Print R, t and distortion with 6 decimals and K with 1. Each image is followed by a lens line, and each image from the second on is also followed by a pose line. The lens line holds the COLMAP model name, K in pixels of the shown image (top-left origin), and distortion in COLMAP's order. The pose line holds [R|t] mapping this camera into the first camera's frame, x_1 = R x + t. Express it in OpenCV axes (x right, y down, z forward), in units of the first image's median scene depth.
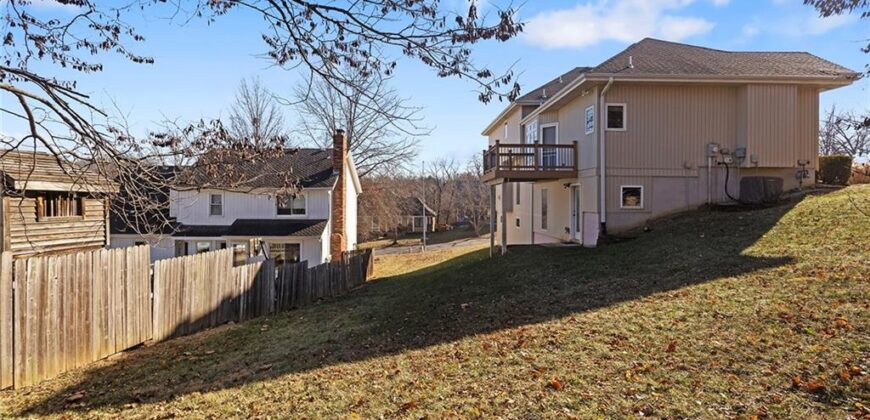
lens RADIAL K [[436.6, 0, 437.1], [0, 436.6, 202.7], [0, 0, 1]] dist [0.004783, 0.003172]
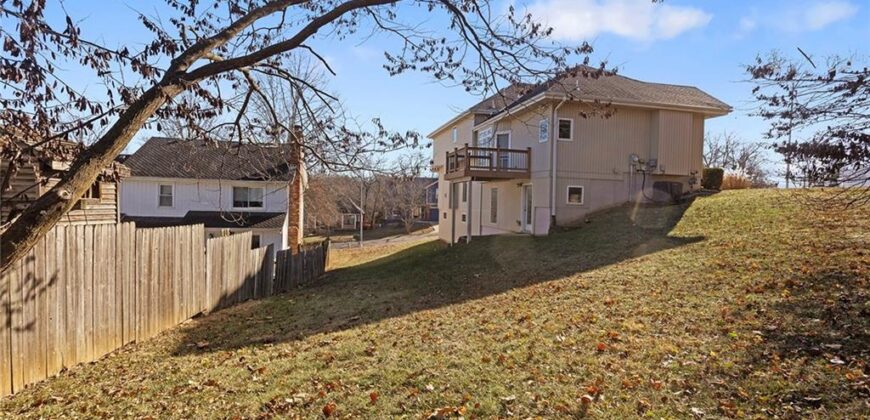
lens RADIAL K [[436.6, 0, 430.9], [0, 436.6, 216.6], [0, 0, 1]] dist [0.004783, 0.003172]
pose [[0.977324, 0.013937, 0.211289, -0.210960], [-0.019662, 0.999494, 0.025018, 0.024476], [-0.210833, -0.028605, 0.977103, -0.119040]]
